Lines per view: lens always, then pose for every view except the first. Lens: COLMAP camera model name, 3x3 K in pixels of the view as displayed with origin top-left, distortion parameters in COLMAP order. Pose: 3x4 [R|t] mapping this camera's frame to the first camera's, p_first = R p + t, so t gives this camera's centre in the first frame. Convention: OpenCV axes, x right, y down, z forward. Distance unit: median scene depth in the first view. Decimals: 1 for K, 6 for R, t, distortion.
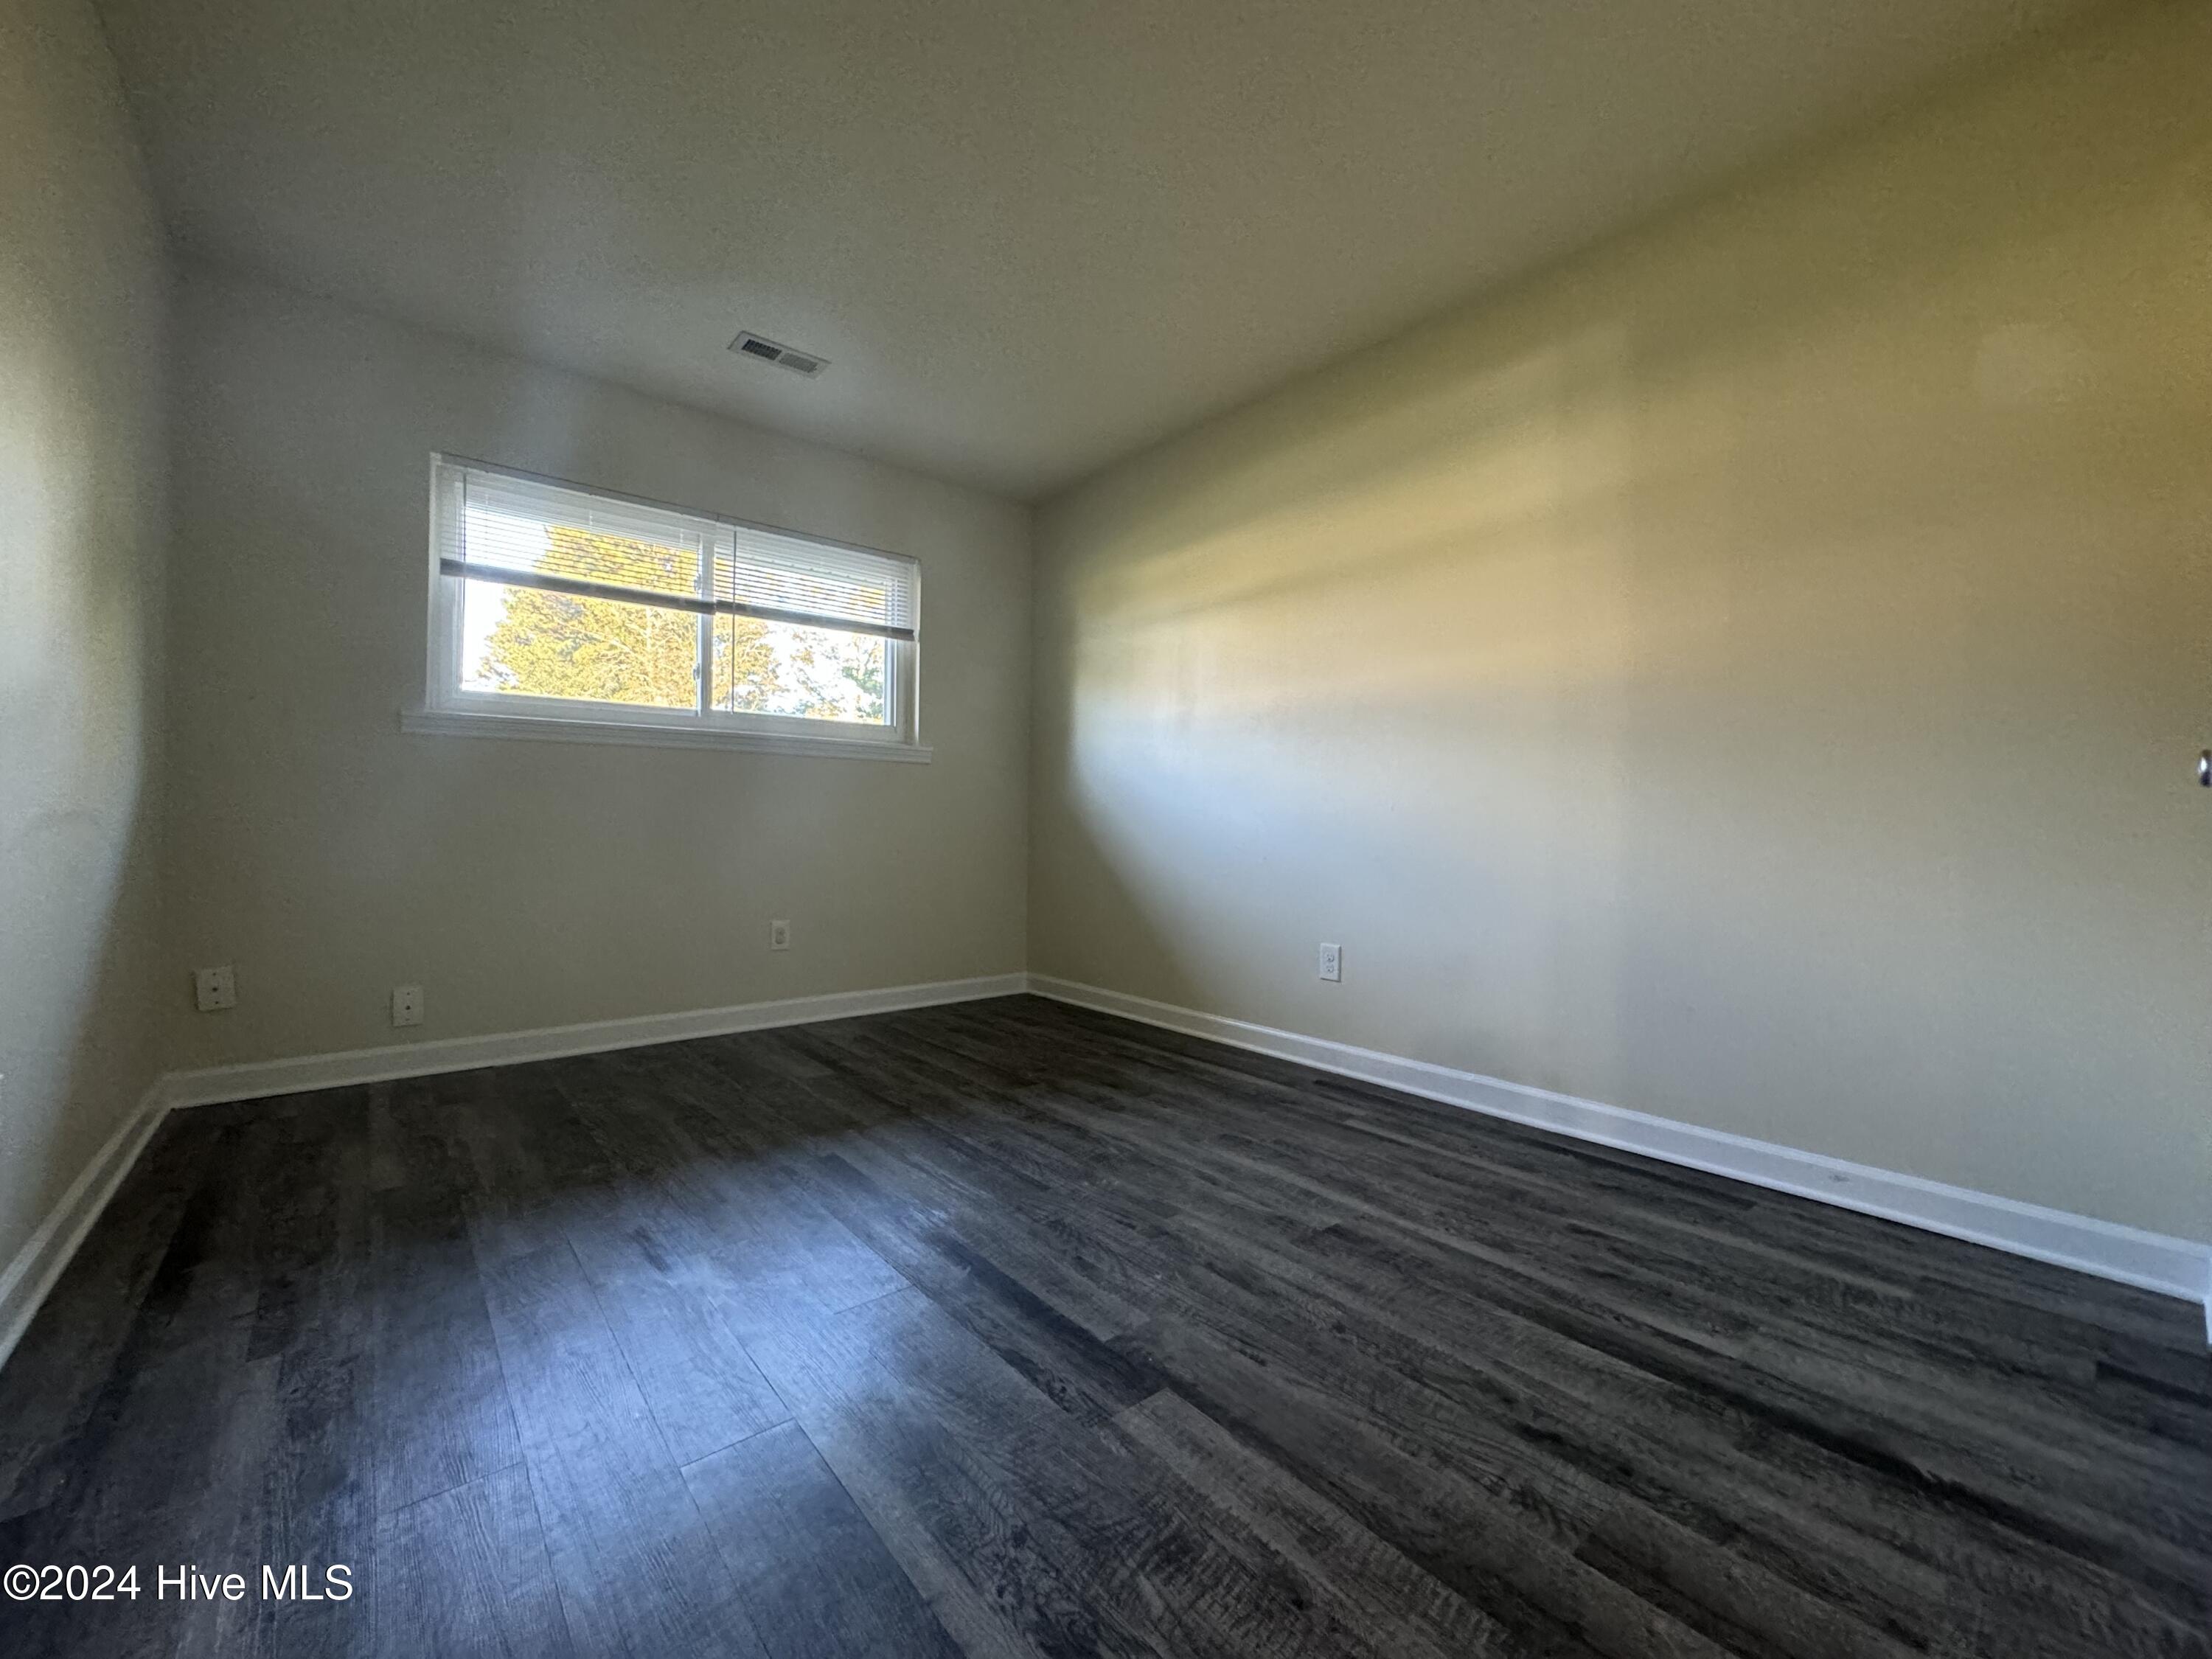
lens RADIAL K [[878.7, 0, 1101.6], [0, 878.7, 822.7], [0, 0, 1]] dist [-0.001357, 0.000663]
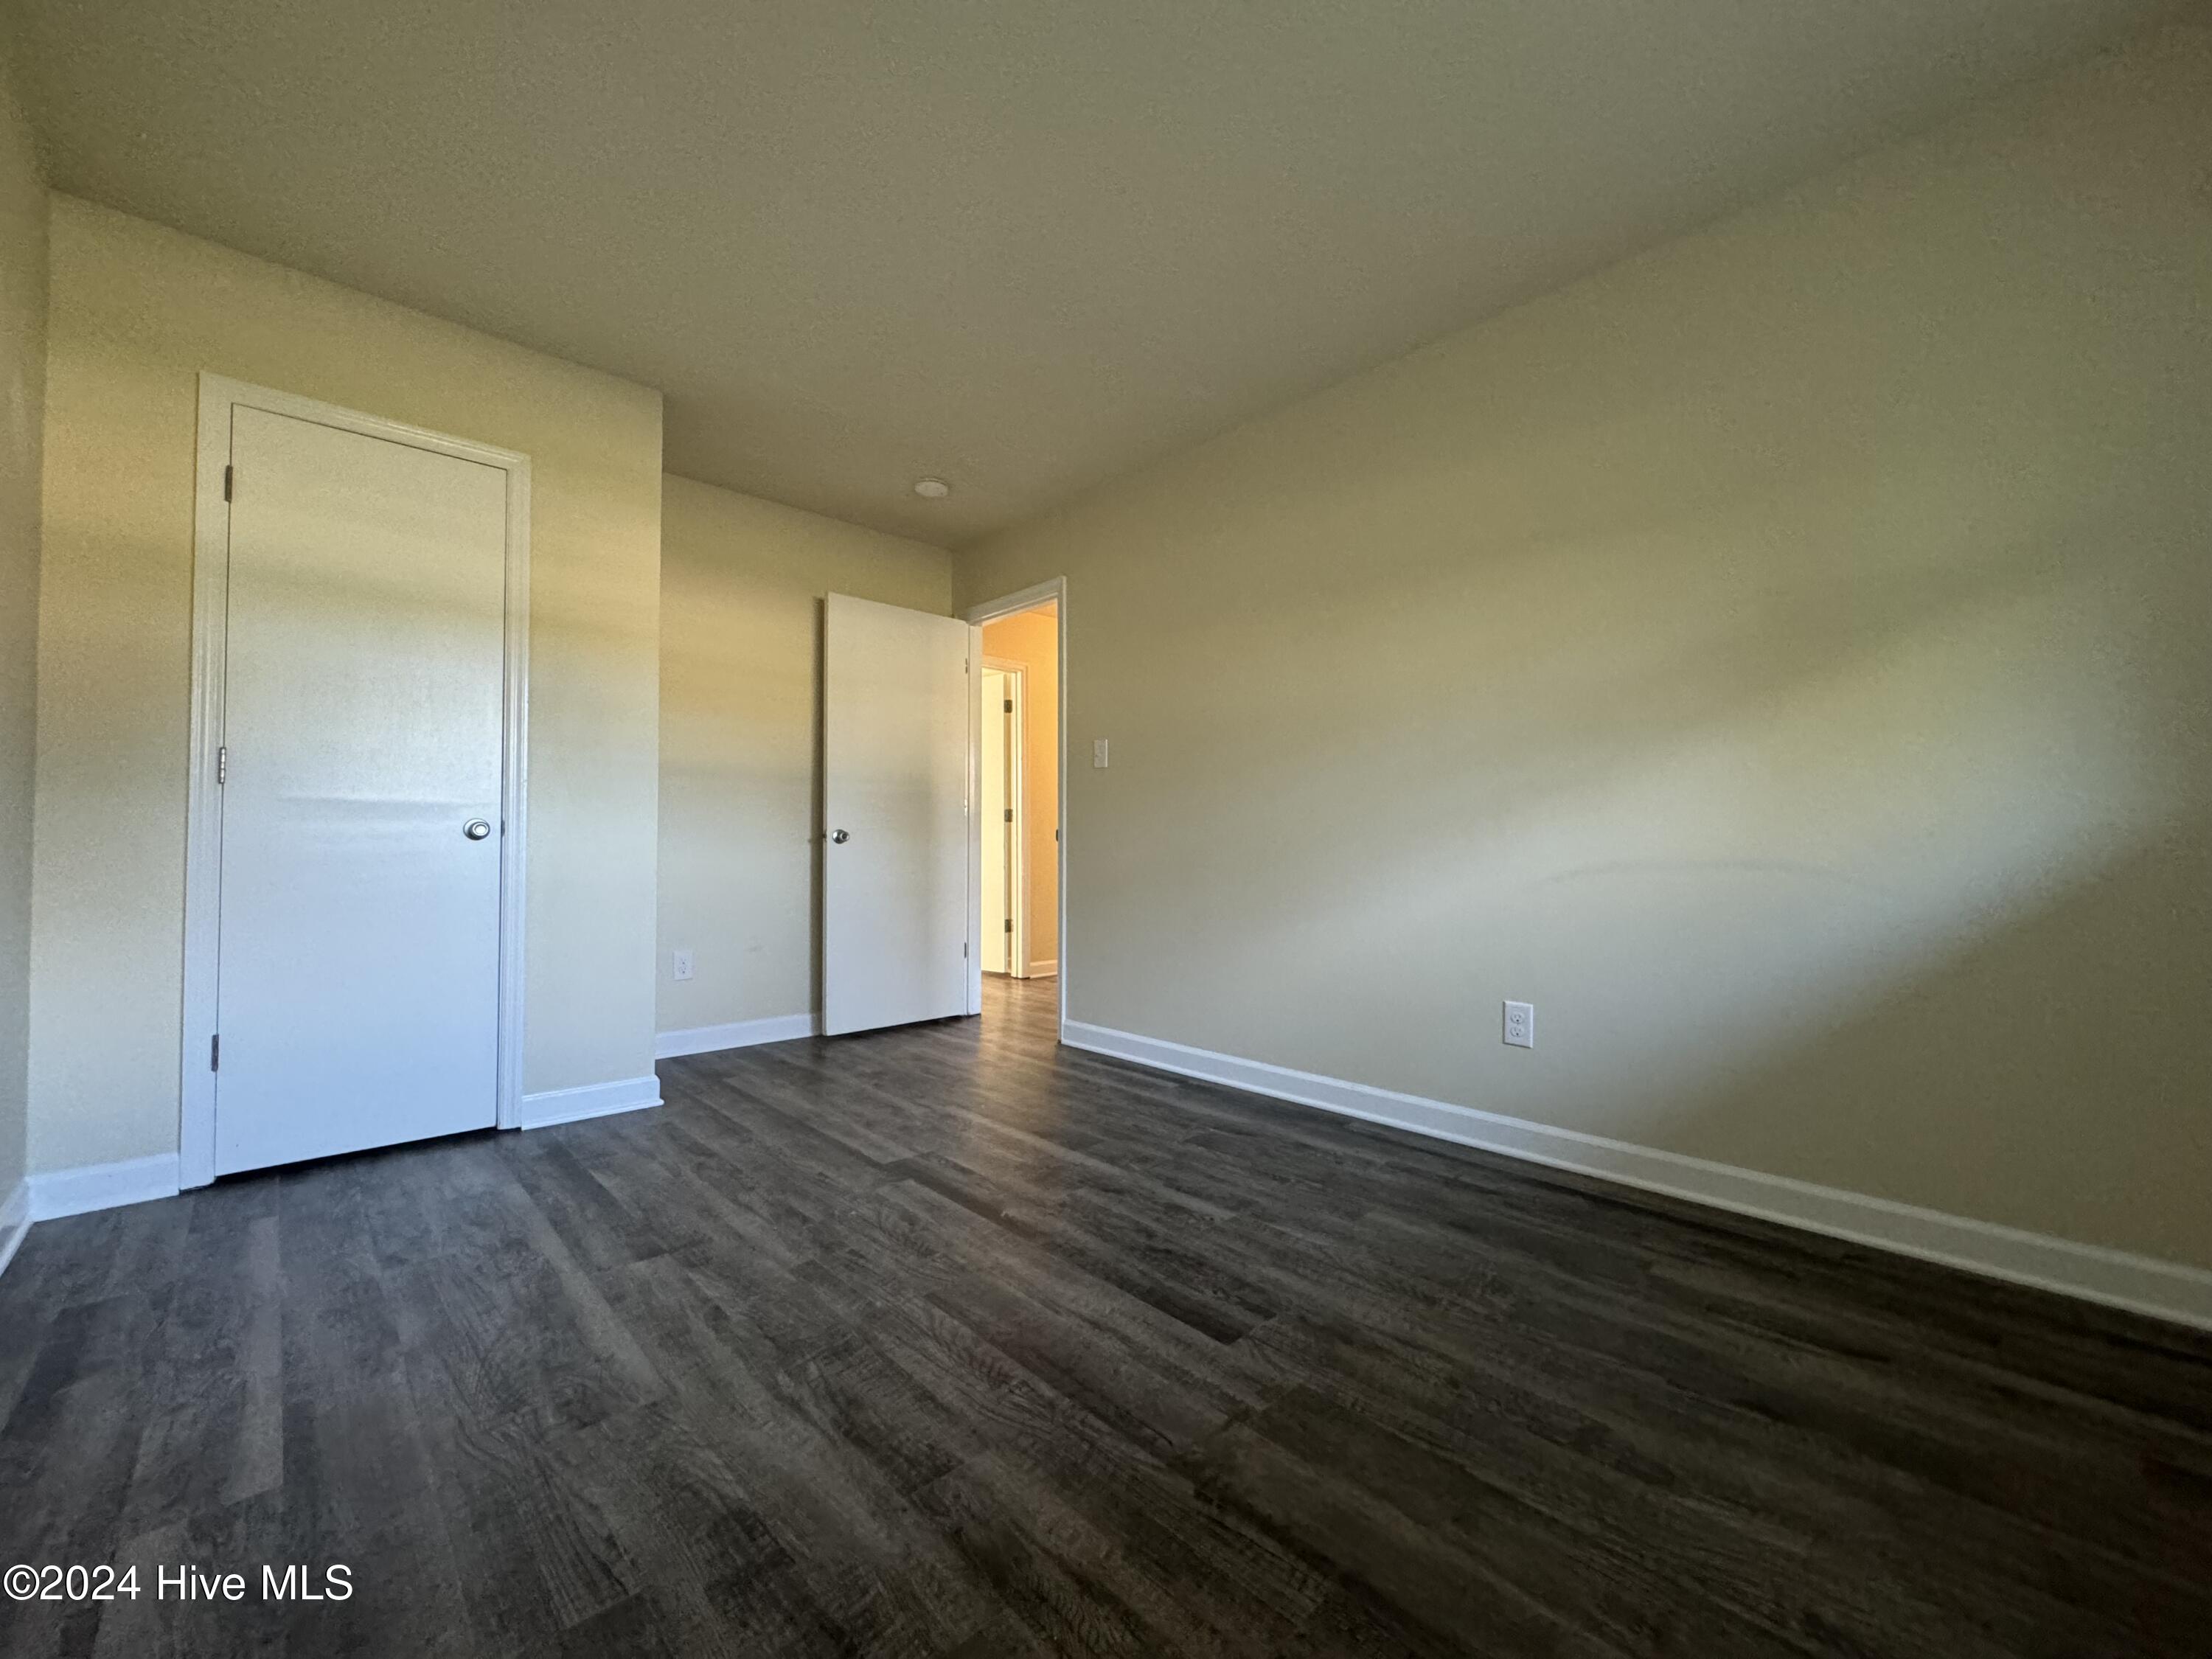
lens RADIAL K [[878.7, 0, 1106.0], [0, 878.7, 832.8], [0, 0, 1]] dist [-0.001357, 0.000663]
pose [[-0.998011, -0.015485, -0.061111, -0.178272], [-0.014266, 0.999691, -0.020341, -0.013924], [0.061408, -0.019429, -0.997924, 1.908673]]
